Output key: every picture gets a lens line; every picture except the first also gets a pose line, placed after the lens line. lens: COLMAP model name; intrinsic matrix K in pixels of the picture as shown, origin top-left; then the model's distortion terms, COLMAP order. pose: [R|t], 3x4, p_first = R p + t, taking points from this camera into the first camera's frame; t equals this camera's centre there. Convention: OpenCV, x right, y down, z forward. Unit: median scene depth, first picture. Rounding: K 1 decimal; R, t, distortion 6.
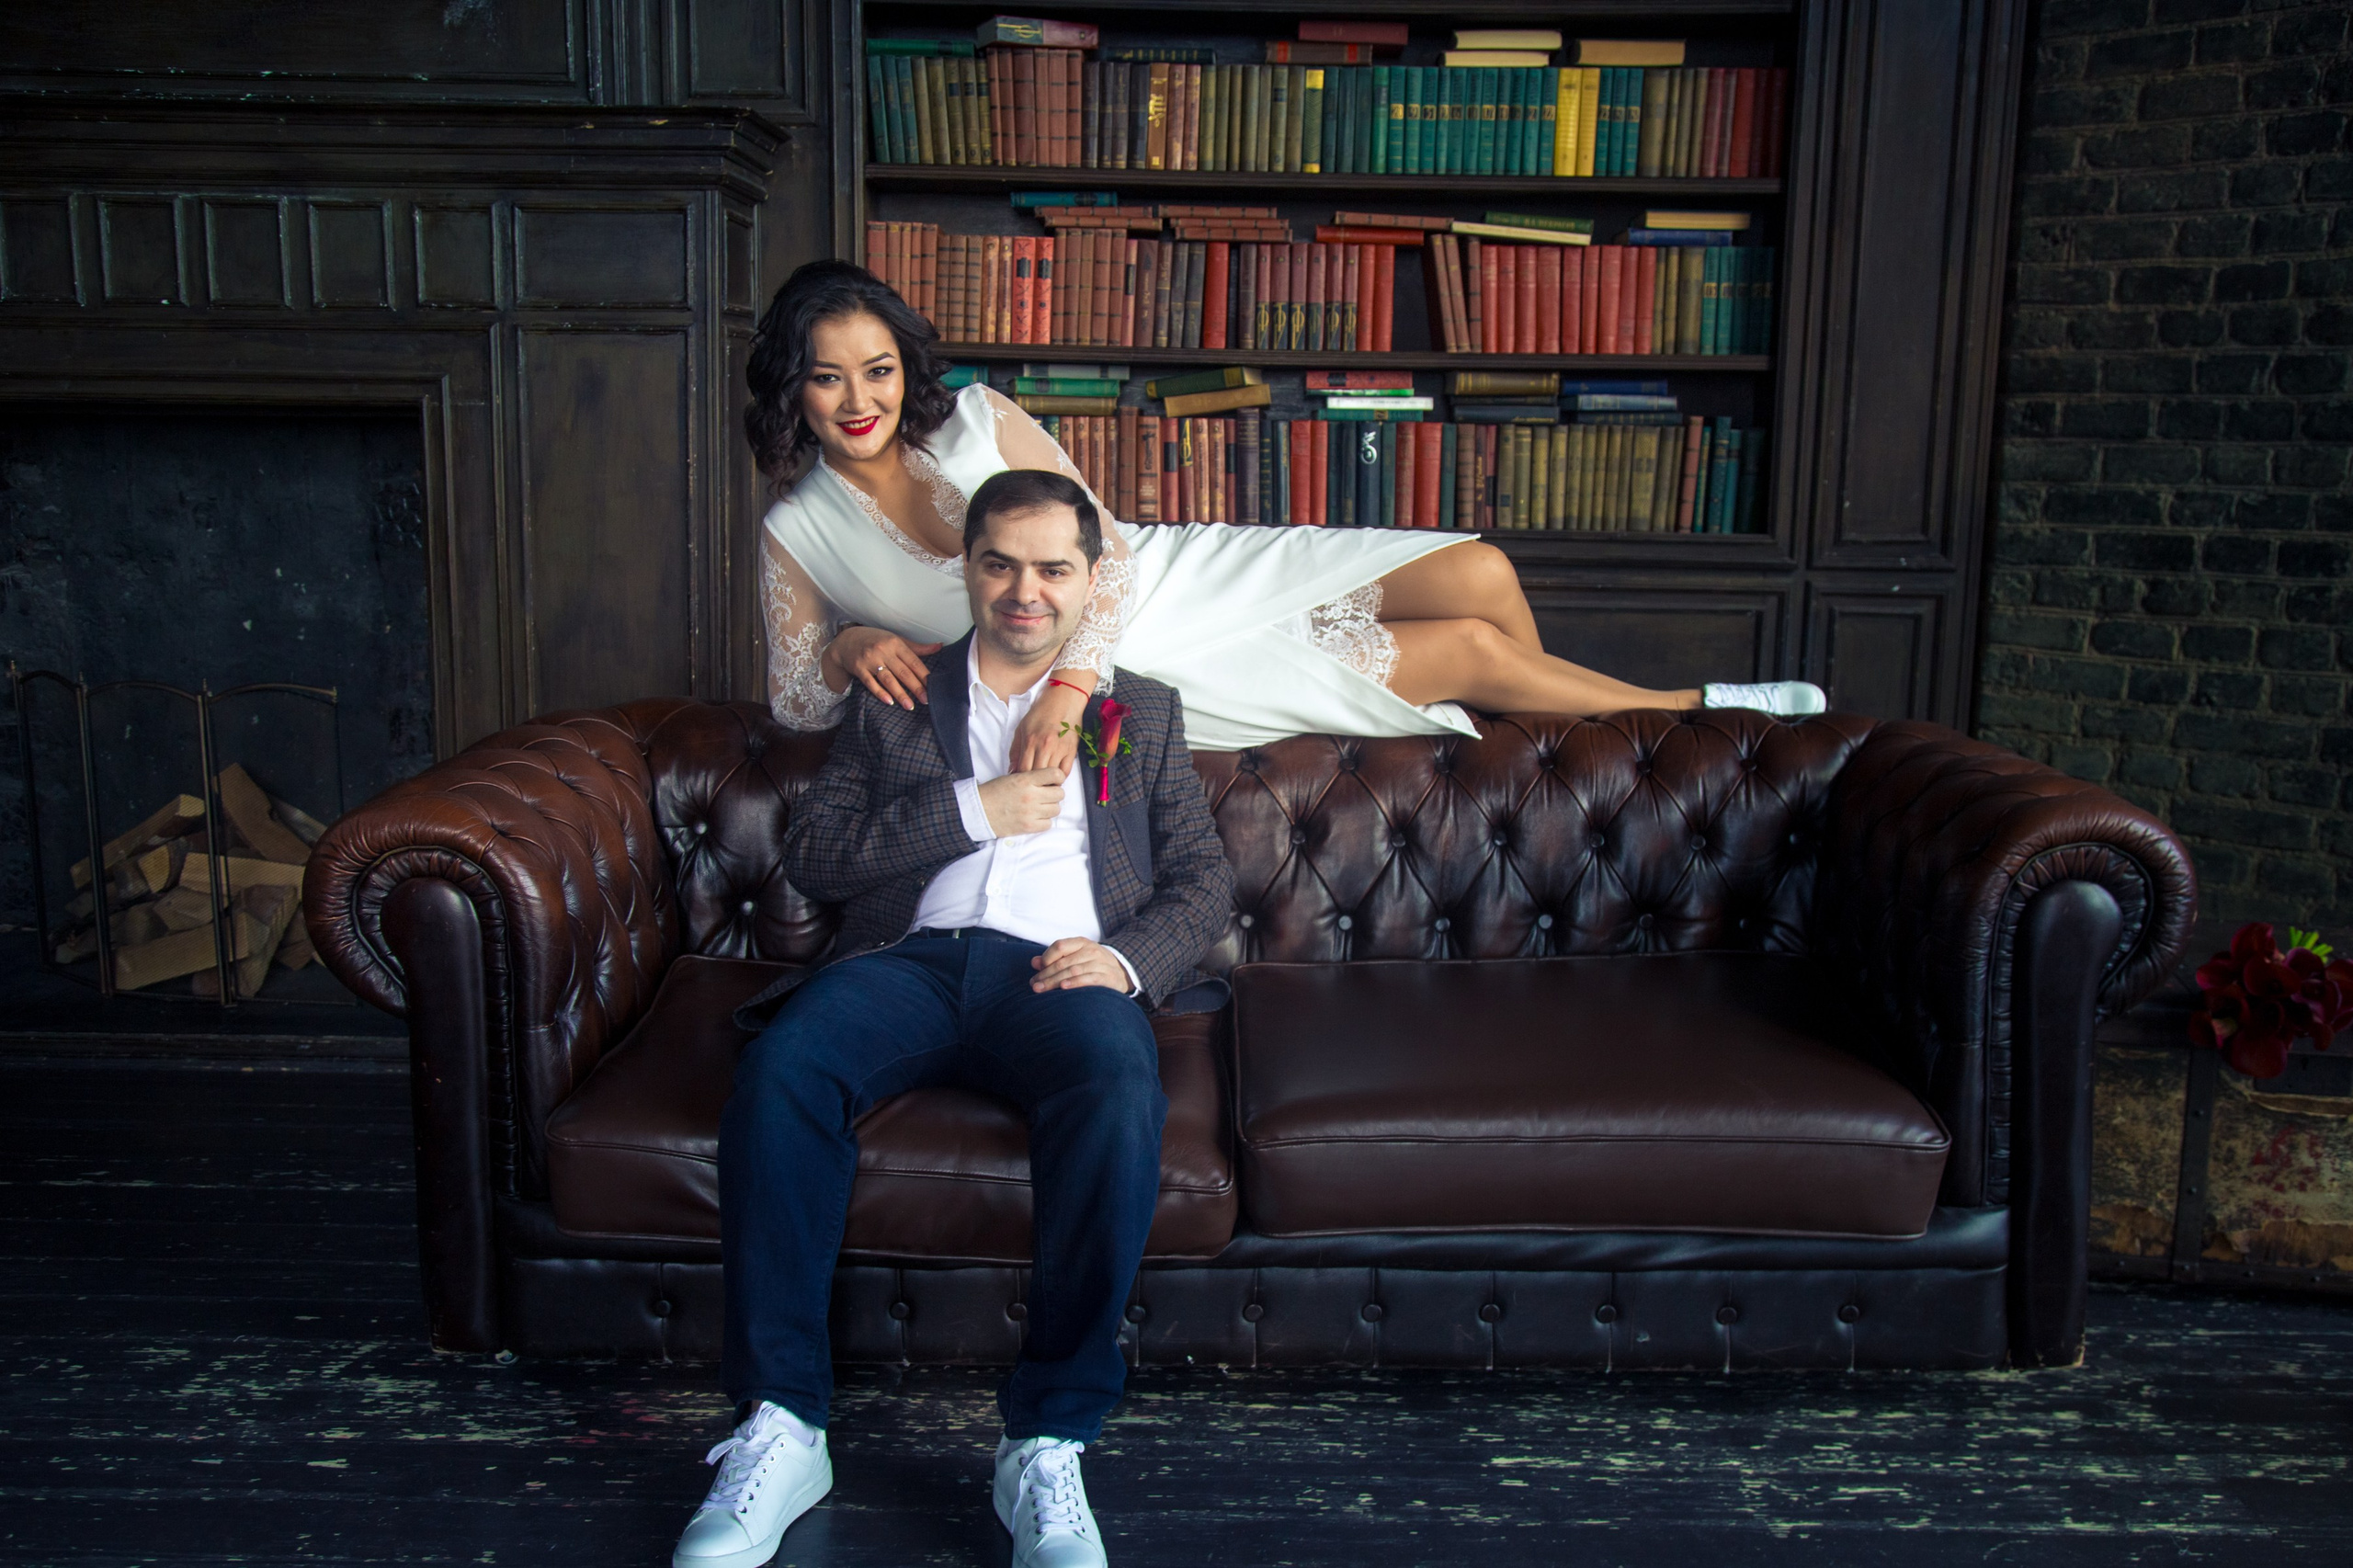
lens RADIAL K [[2178.5, 0, 1180.2], [0, 2178.5, 819.8], [0, 0, 1]] dist [-0.043709, 0.108370]
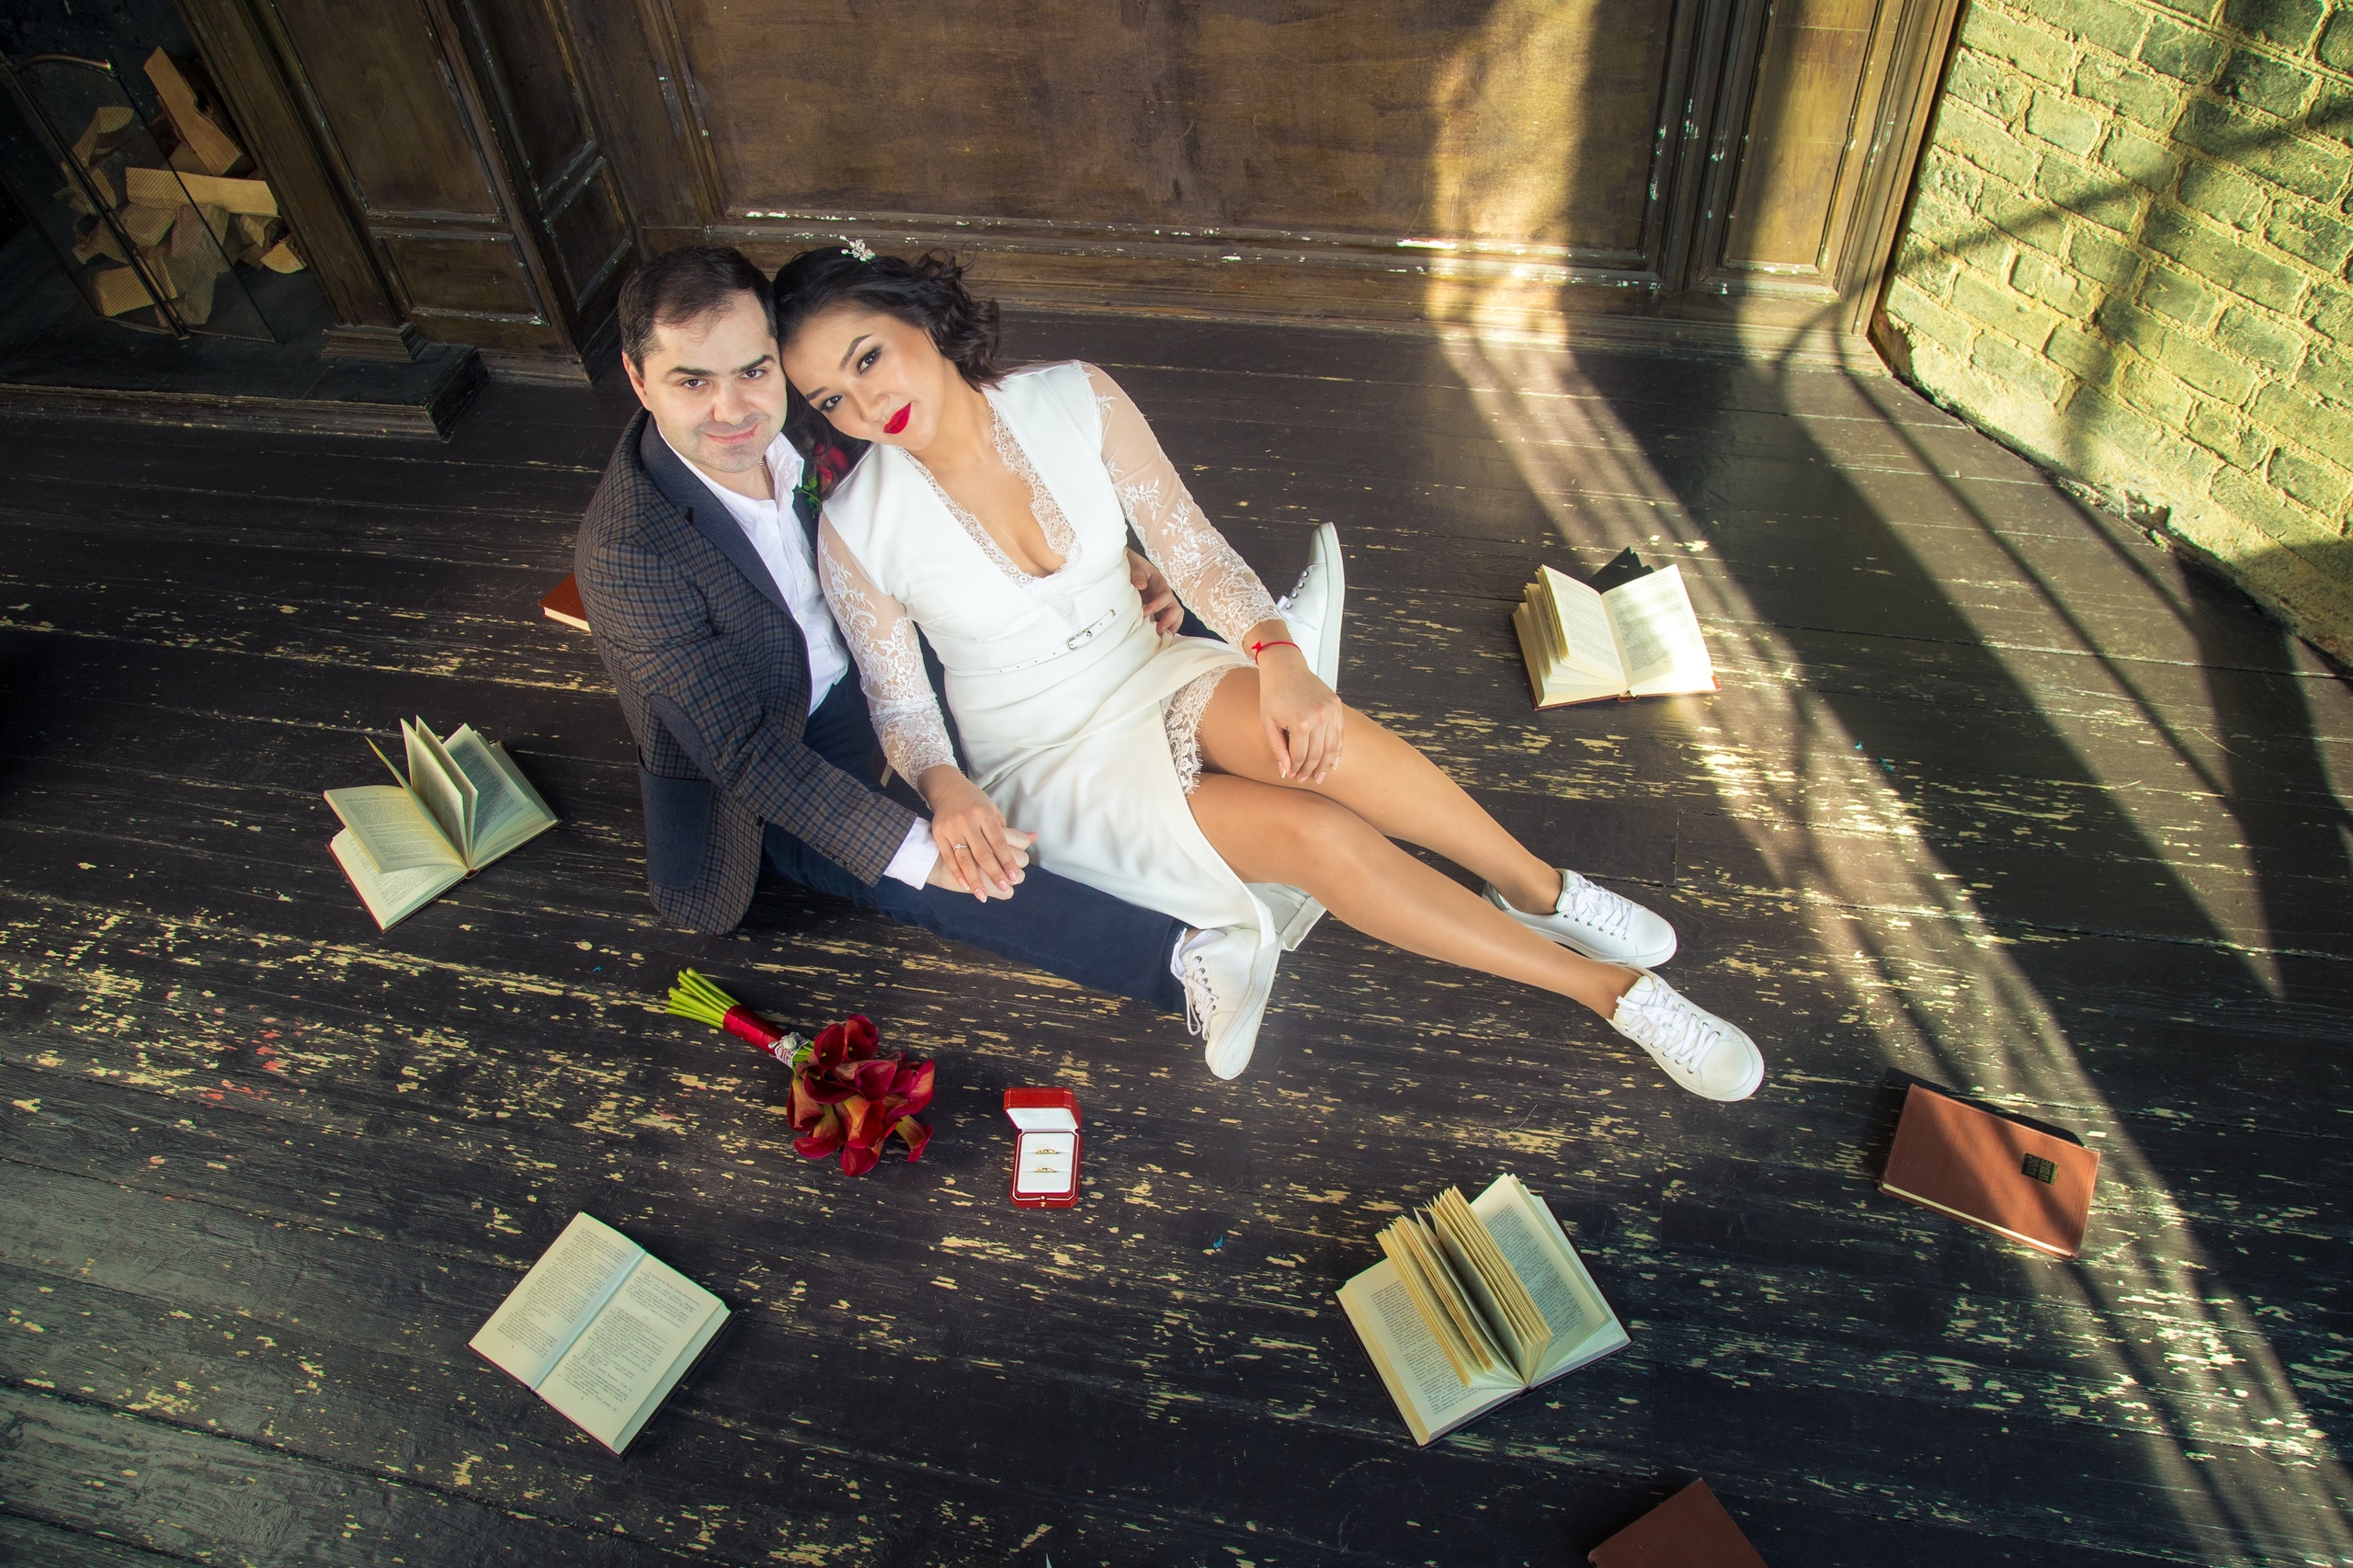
lens RADIAL K [[1637.2, 0, 1181.9], [0, 1637.2, 818.3], [0, 0, 1]] dist [-0.125586, 0.066526]
pose [[0.977865, 0.094731, -0.186561, 0.233658], [0.047311, 0.768438, 0.638173, -0.211984], [0.203816, -0.632874, 0.746947, 0.354714]]
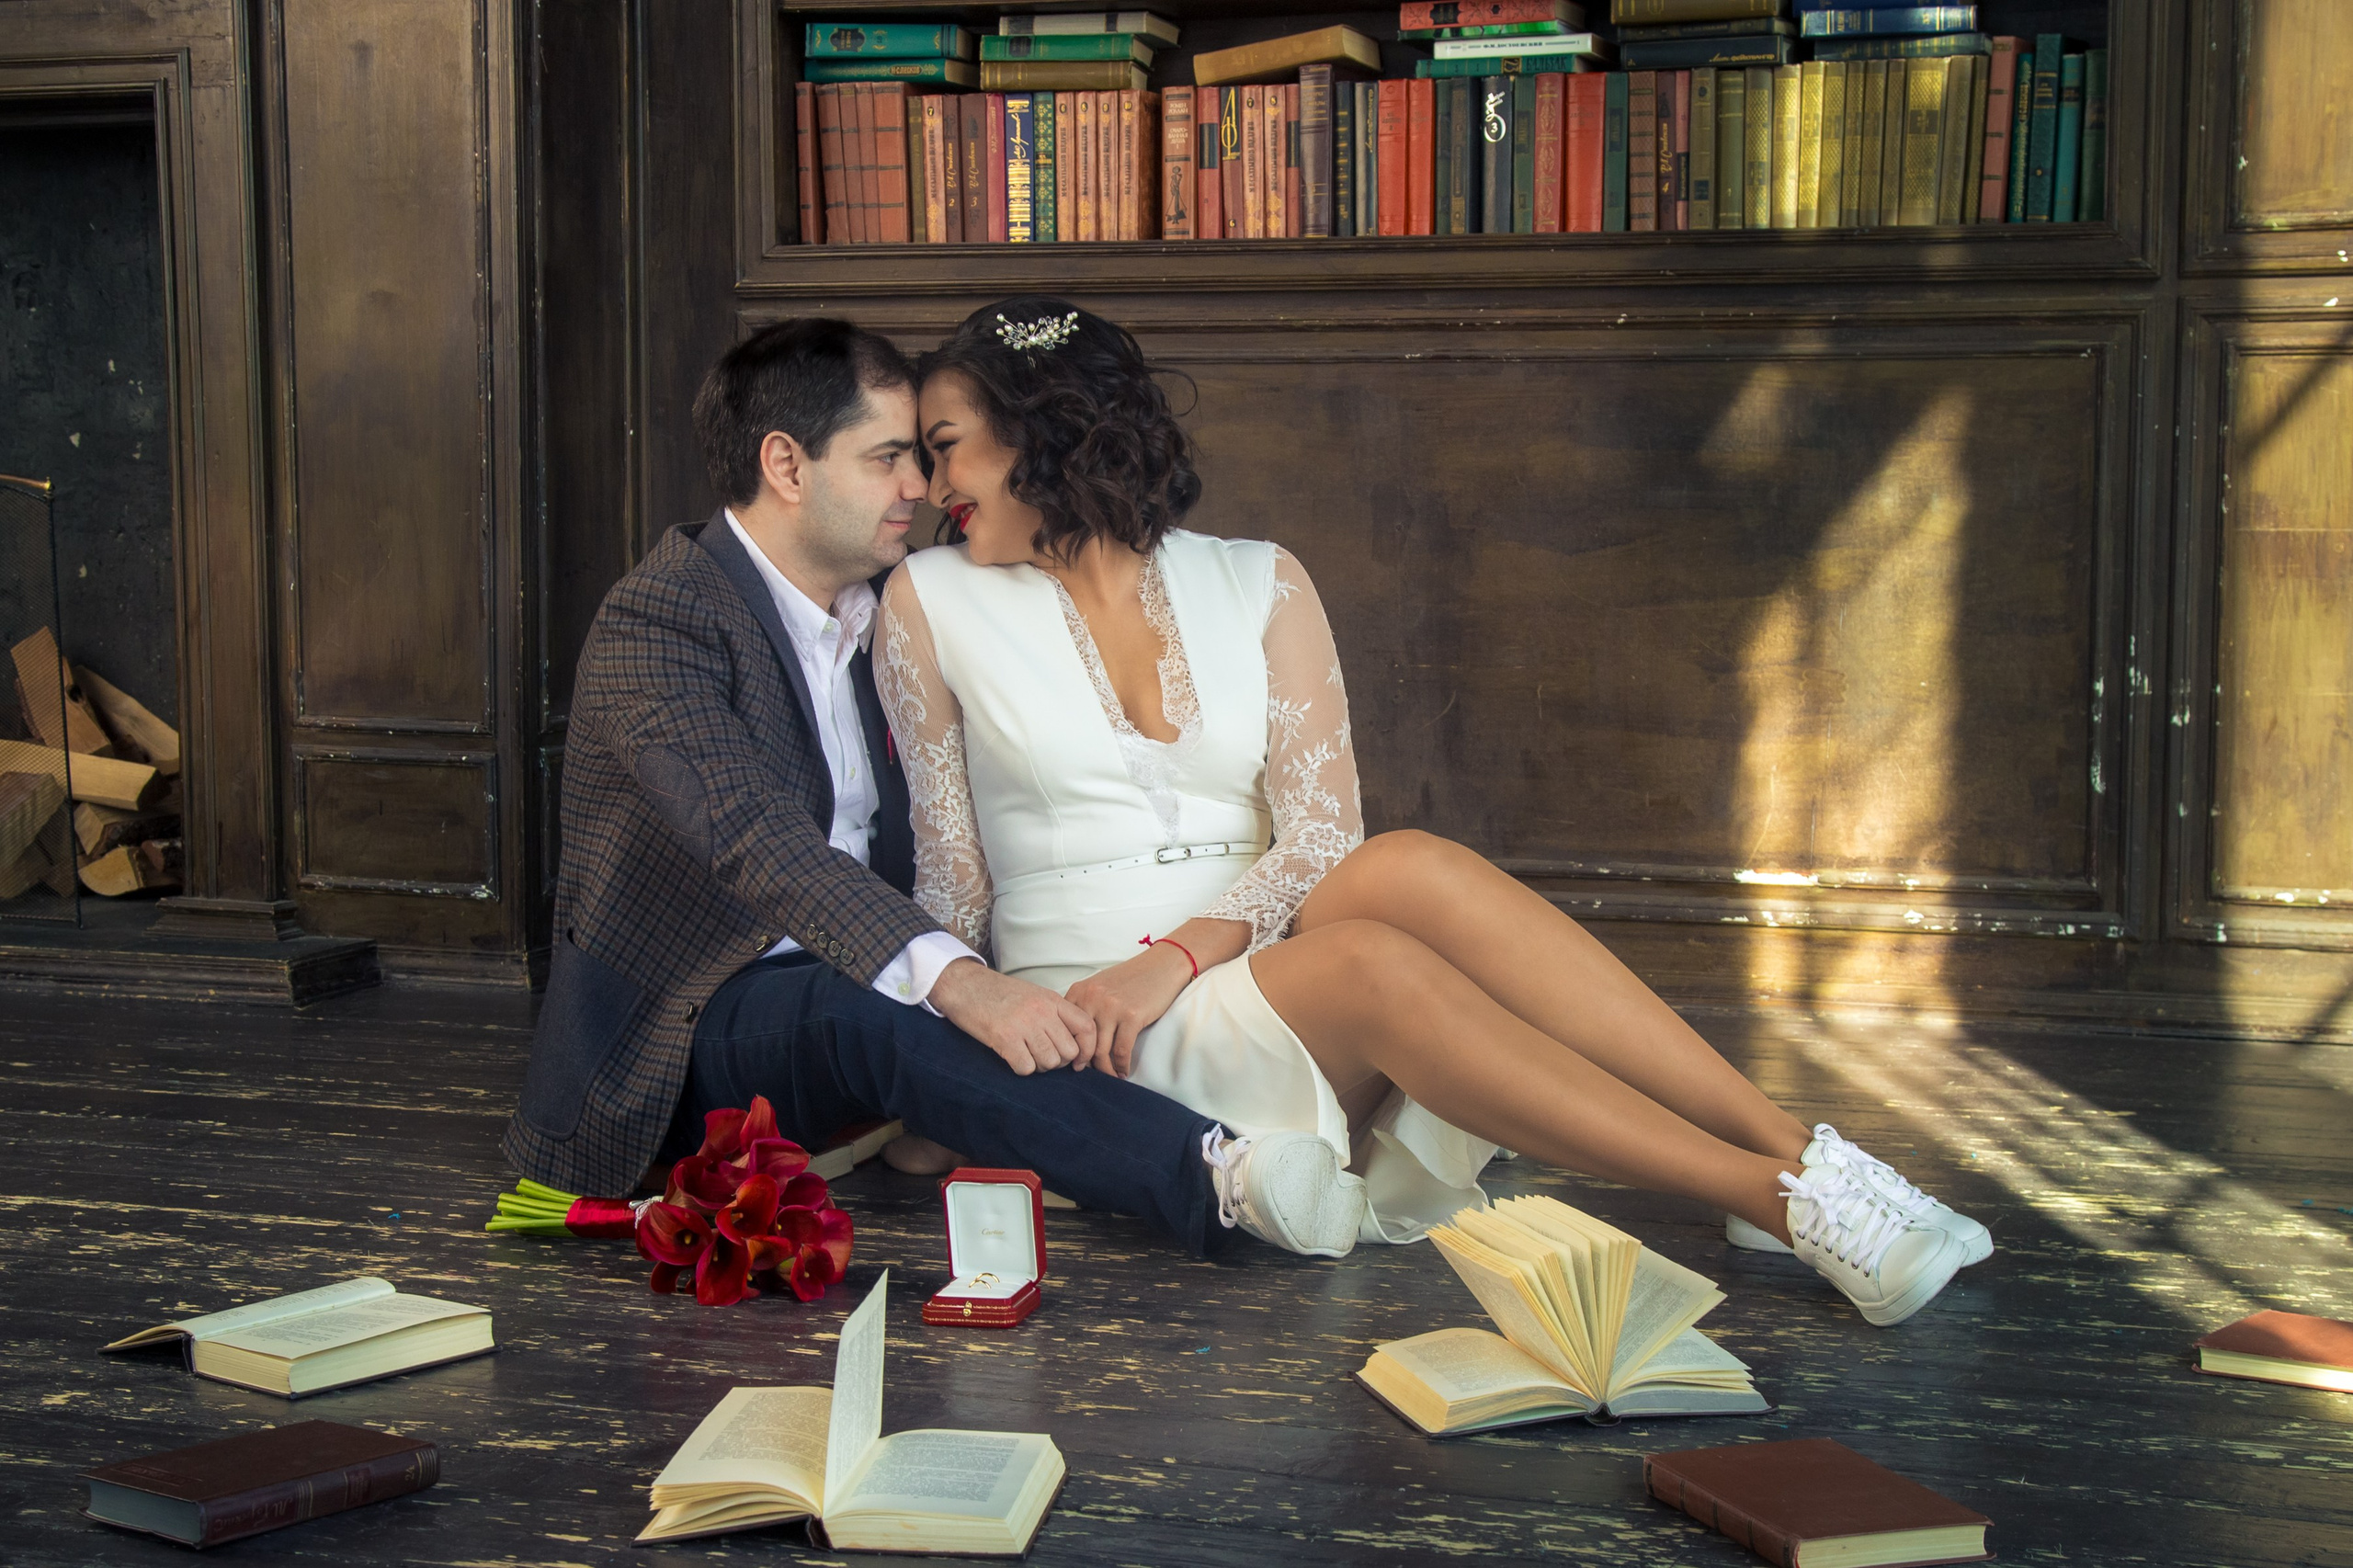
lens RADIAL K [[3960.6, 0, 1179.9], [0, 3960.6, 880.2], [0, 0, 1]] dist [0.073943, 0.071257]
pose [[0.933402, 0.022605, -0.358120, 0.444585], [-0.047413, 0.997033, -0.060643, 0.135153], [0.355687, 0.073584, 0.931704, -0.115540]]
